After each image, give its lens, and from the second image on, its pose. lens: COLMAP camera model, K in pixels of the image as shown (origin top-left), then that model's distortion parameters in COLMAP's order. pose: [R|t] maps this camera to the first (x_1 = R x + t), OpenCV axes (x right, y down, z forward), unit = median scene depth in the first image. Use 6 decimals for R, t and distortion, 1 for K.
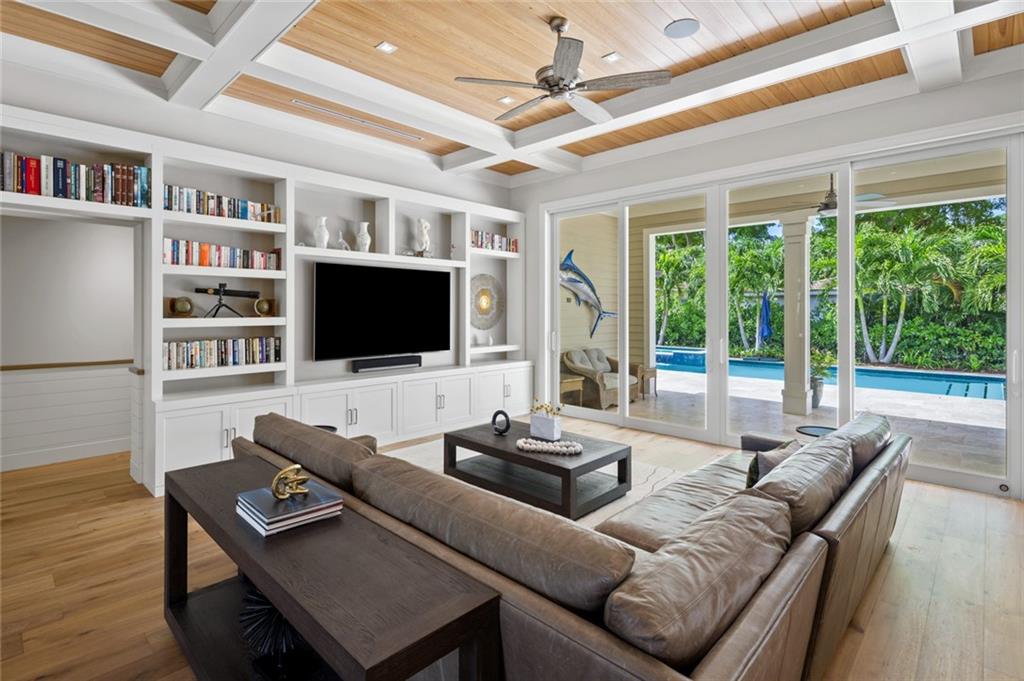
lens RADIAL K [[498.4, 0, 508.6], [0, 498.4, 307.6], [0, 0, 1]] dist [0.000394, -0.000910]
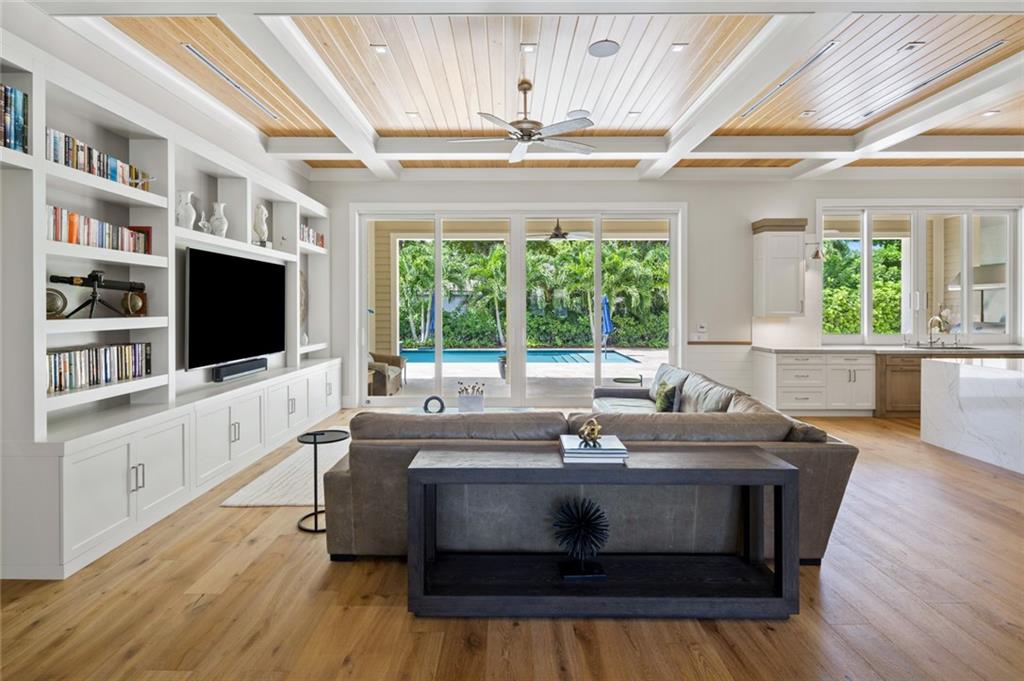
lens RADIAL K [[498.4, 0, 508.6], [0, 498.4, 307.6], [0, 0, 1]] dist [0.000394, -0.000910]
pose [[0.719092, -0.001734, 0.694913, -0.605906], [-0.002624, 0.999983, 0.005210, -0.000329], [-0.694910, -0.005570, 0.719075, 0.065580]]
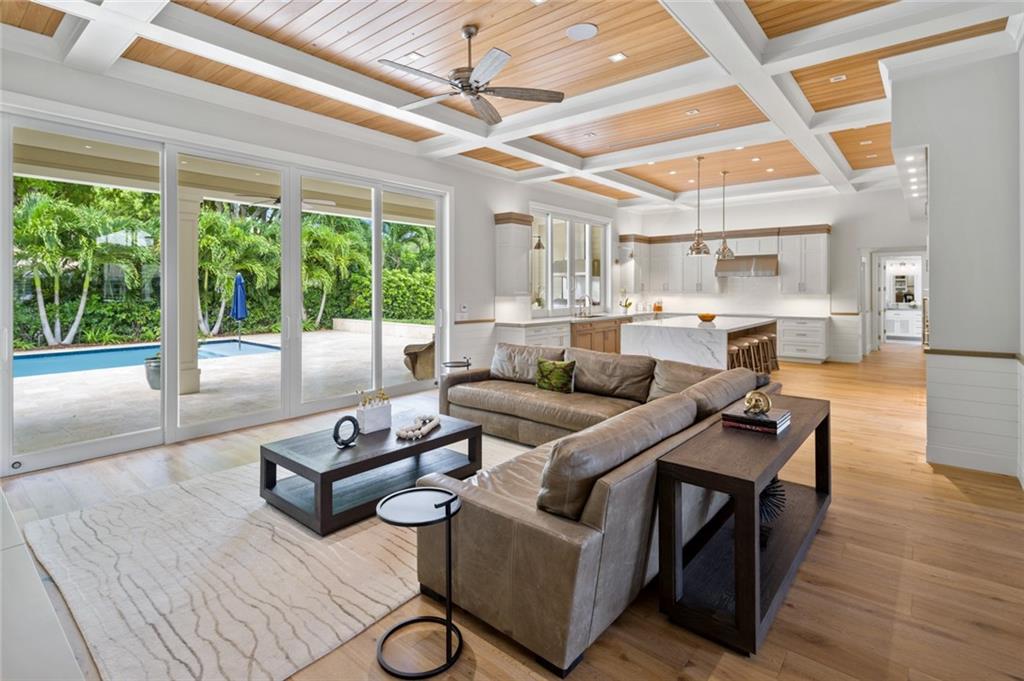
lens RADIAL K [[492.8, 0, 510.1], [0, 492.8, 286.9], [0, 0, 1]] dist [-0.001606, -0.000536]
pose [[-0.065703, 0.001570, 0.997838, -0.725319], [-0.005066, 0.999985, -0.001907, 0.002251], [-0.997826, -0.005180, -0.065694, 0.708720]]
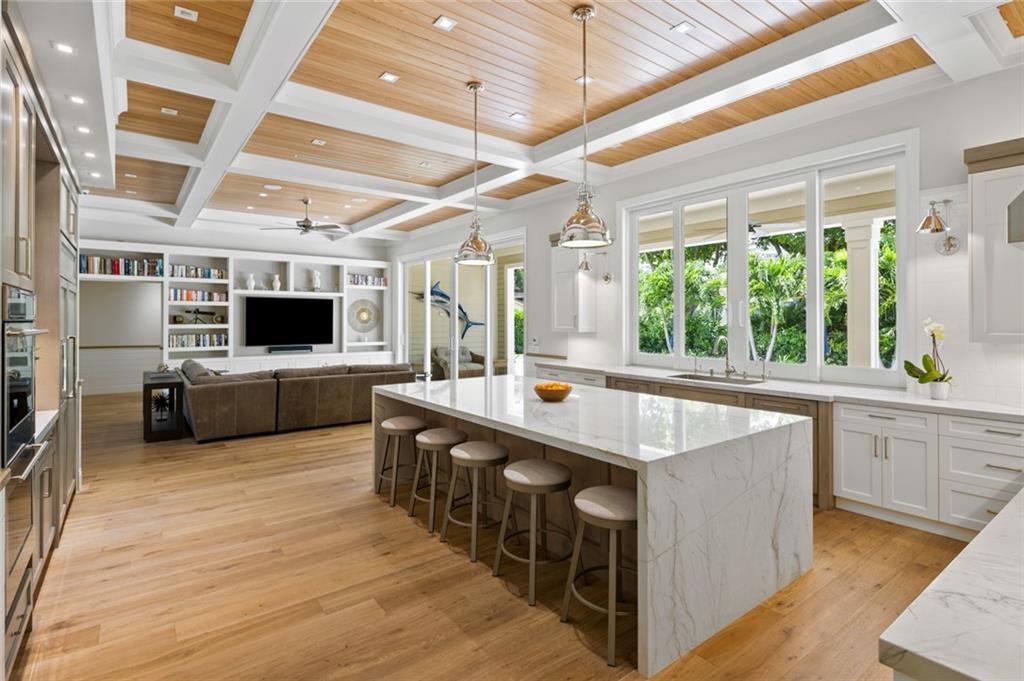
lens RADIAL K [[508.1, 0, 517.1], [0, 508.1, 317.9], [0, 0, 1]] dist [0.001173, 0.000110]
pose [[0.988436, 0.000626, -0.151639, 1.062718], [-0.000492, 0.999999, 0.000925, -0.009530], [0.151639, -0.000840, 0.988436, -0.912861]]
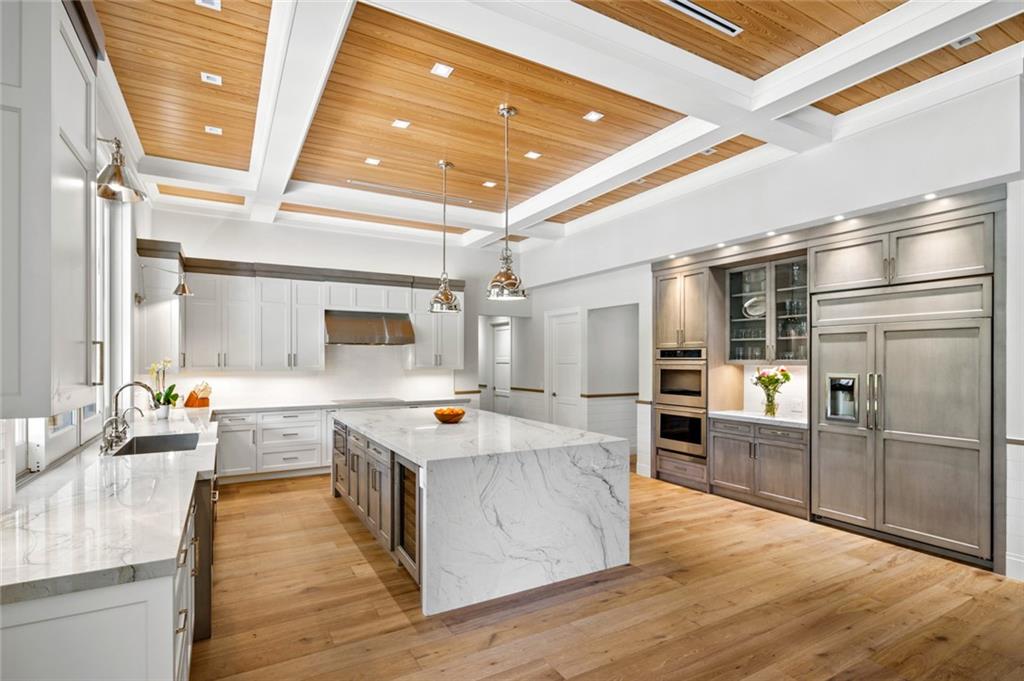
lens RADIAL K [[501.5, 0, 505.2], [0, 501.5, 361.1], [0, 0, 1]] dist [-0.000480, -0.000247]
pose [[-0.958114, 0.004154, 0.286357, 0.609109], [0.003232, 0.999988, -0.003691, 0.000776], [-0.286369, -0.002611, -0.958116, 0.790695]]
